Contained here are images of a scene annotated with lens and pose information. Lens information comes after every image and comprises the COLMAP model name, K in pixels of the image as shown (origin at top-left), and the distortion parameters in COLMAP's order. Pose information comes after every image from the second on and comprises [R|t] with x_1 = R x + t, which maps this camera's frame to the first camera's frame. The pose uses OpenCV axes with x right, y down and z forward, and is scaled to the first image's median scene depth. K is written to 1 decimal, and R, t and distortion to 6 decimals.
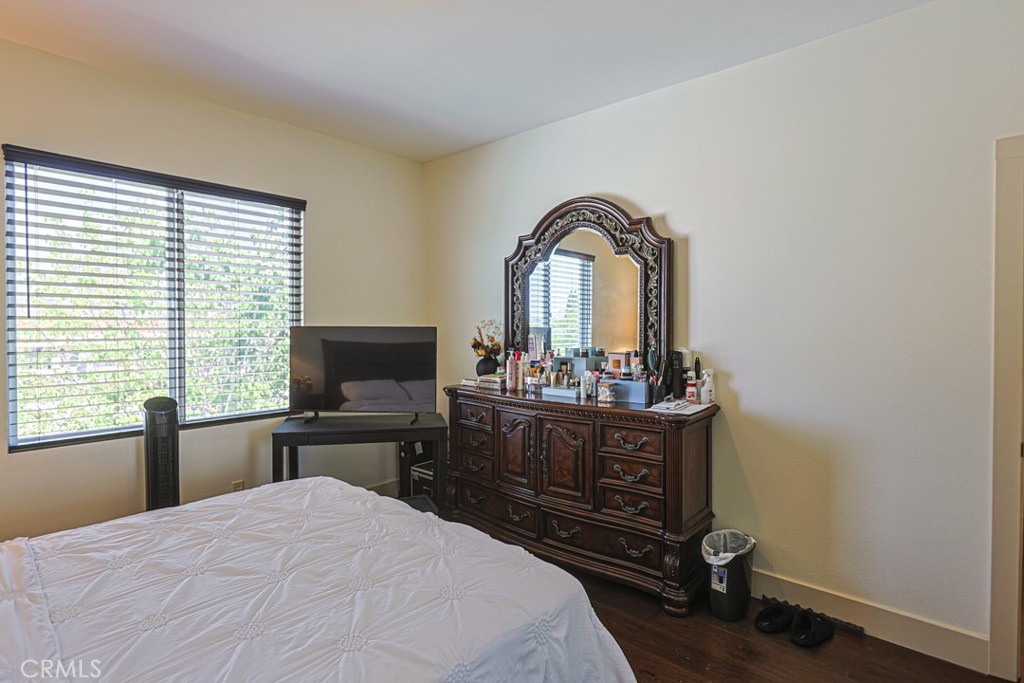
lens RADIAL K [[487.7, 0, 508.7], [0, 487.7, 338.8], [0, 0, 1]] dist [-0.012748, -0.000711]
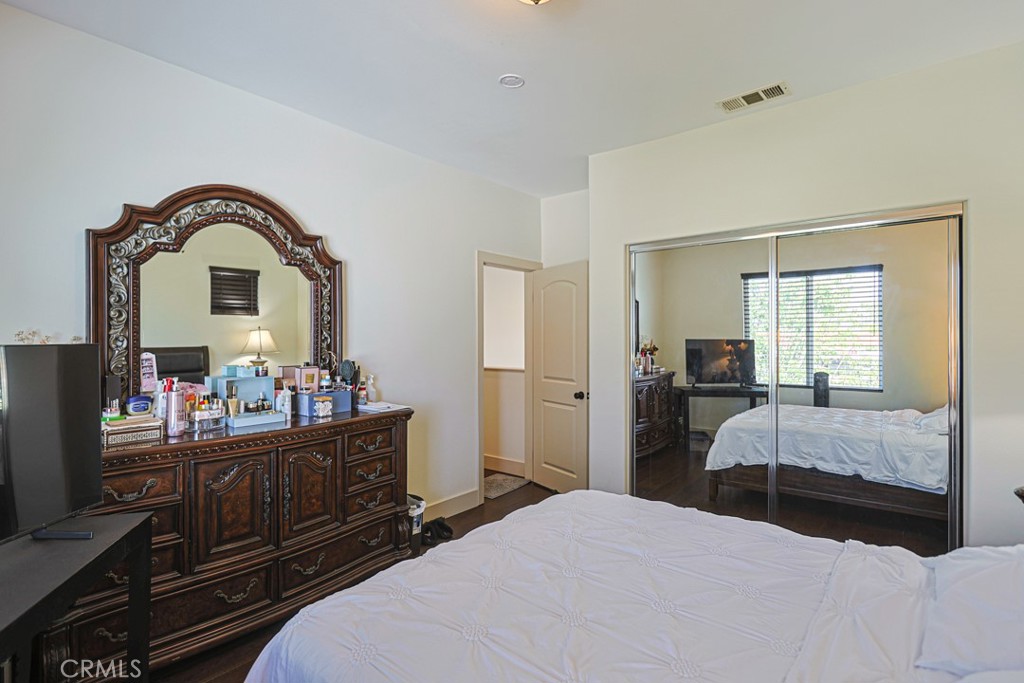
lens RADIAL K [[487.7, 0, 508.7], [0, 487.7, 342.9], [0, 0, 1]] dist [-0.012748, -0.000711]
pose [[-0.029422, -0.009629, 0.999521, -0.806280], [0.026492, 0.999595, 0.010409, -0.020988], [-0.999216, 0.026786, -0.029155, 0.656535]]
